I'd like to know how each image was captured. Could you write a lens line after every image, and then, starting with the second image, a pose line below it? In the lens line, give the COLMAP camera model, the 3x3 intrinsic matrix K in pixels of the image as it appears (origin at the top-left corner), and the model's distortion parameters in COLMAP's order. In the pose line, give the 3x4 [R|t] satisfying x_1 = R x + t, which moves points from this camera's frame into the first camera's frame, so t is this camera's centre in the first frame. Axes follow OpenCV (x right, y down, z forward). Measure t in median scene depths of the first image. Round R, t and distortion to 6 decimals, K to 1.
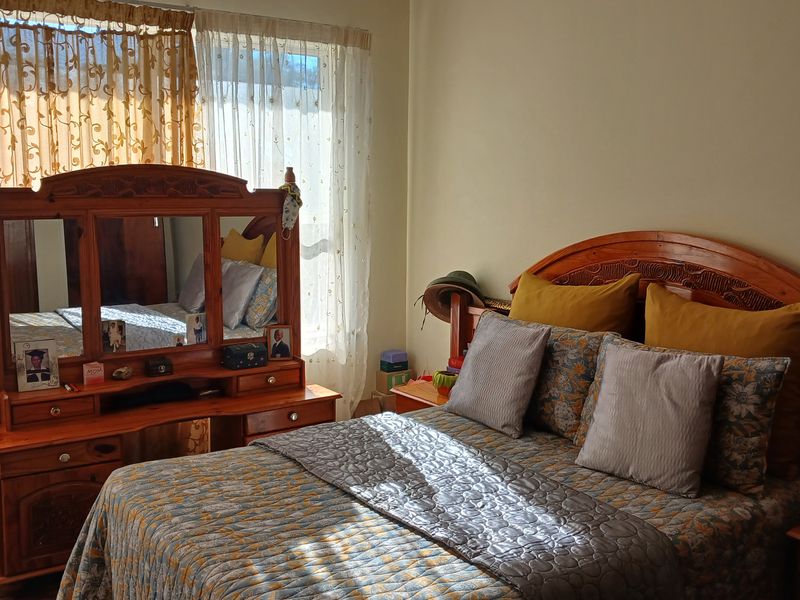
lens RADIAL K [[858.0, 0, 403.0], [0, 858.0, 300.3], [0, 0, 1]] dist [0.014546, 0.000000]
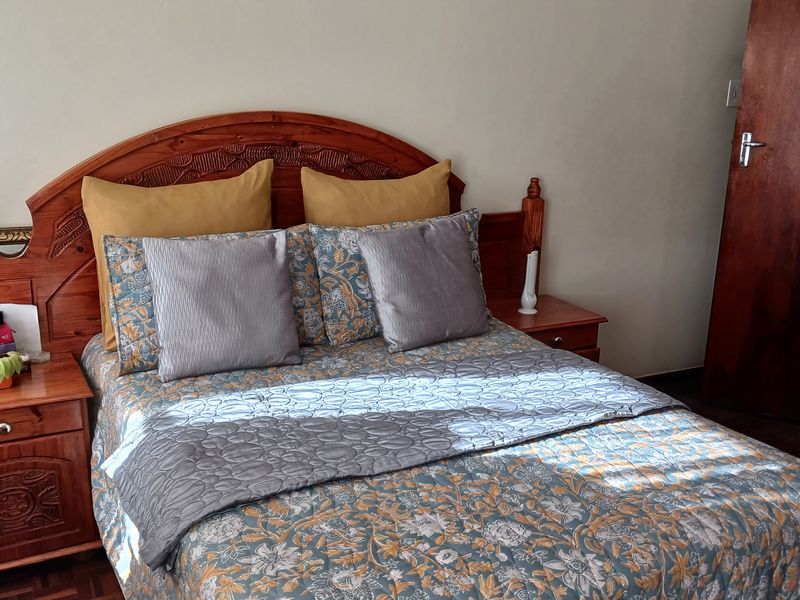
lens RADIAL K [[858.0, 0, 402.8], [0, 858.0, 302.2], [0, 0, 1]] dist [0.014546, 0.000000]
pose [[0.100804, -0.256014, 0.961403, -0.817059], [0.111119, 0.963176, 0.244836, -0.120899], [-0.988682, 0.082150, 0.125540, 0.941507]]
